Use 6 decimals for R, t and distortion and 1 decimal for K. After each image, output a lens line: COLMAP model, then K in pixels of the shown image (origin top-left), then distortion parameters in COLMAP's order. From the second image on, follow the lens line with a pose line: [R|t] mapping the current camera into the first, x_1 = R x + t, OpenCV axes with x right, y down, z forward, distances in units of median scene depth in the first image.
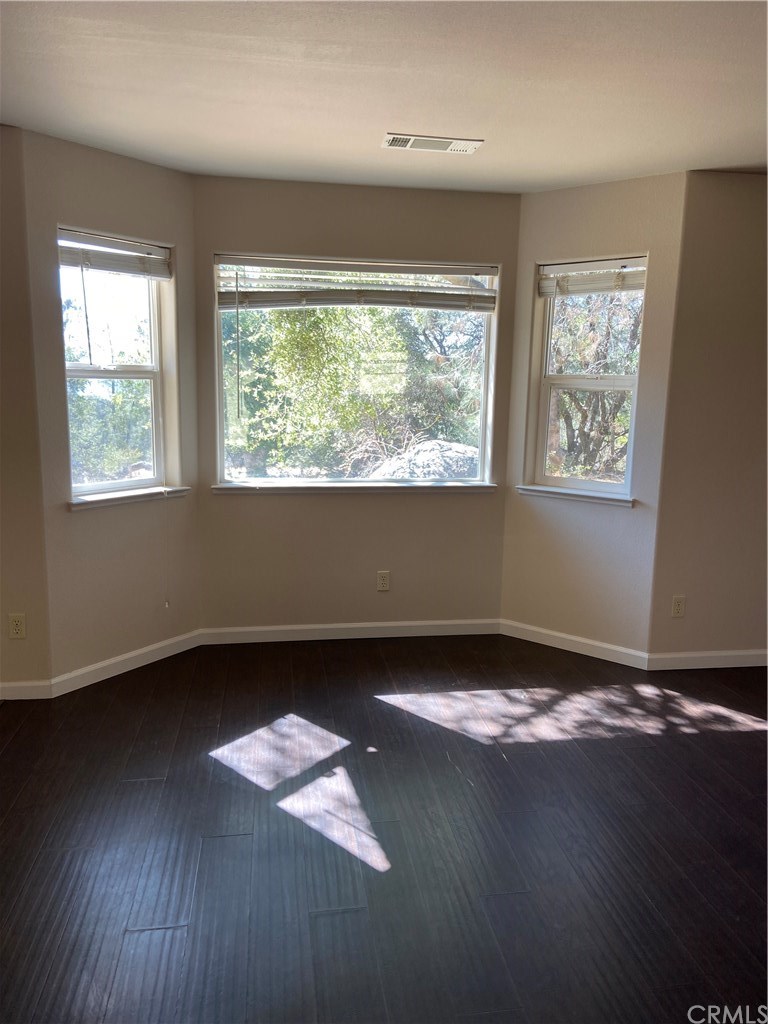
lens RADIAL K [[765.8, 0, 384.0], [0, 765.8, 512.0], [0, 0, 1]] dist [0.123096, -0.133764]
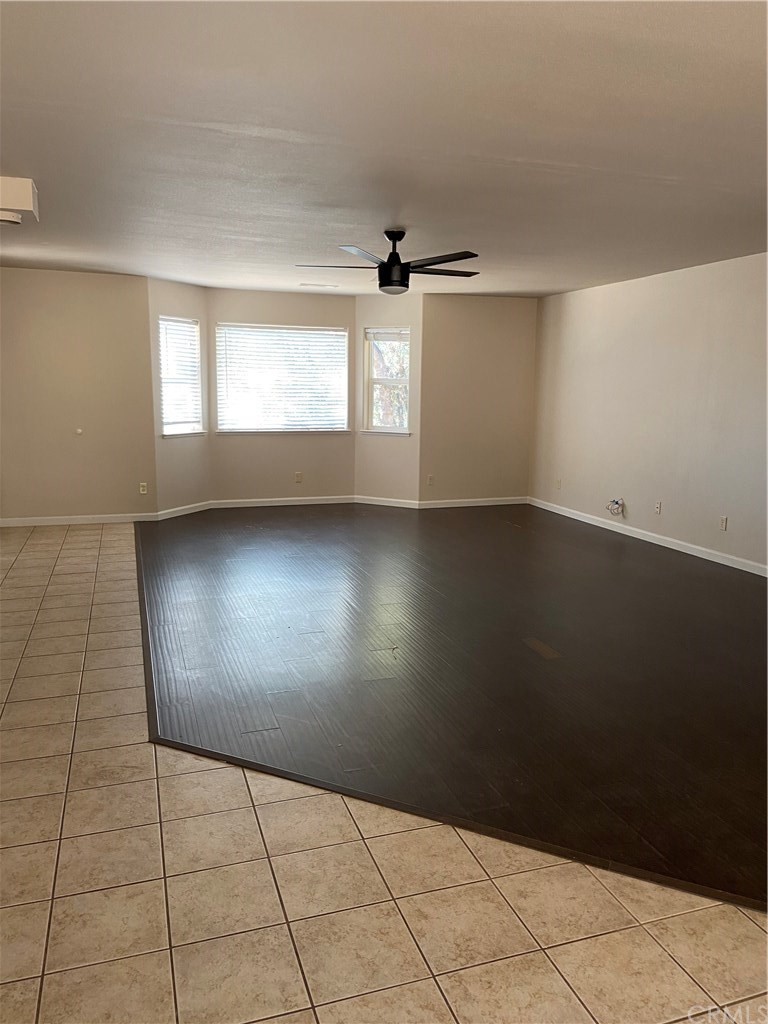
lens RADIAL K [[765.8, 0, 384.0], [0, 765.8, 512.0], [0, 0, 1]] dist [0.123096, -0.133764]
pose [[0.982606, -0.037718, 0.181834, -0.164294], [0.039089, 0.999228, -0.003960, 0.215321], [-0.181545, 0.010999, 0.983321, -1.162079]]
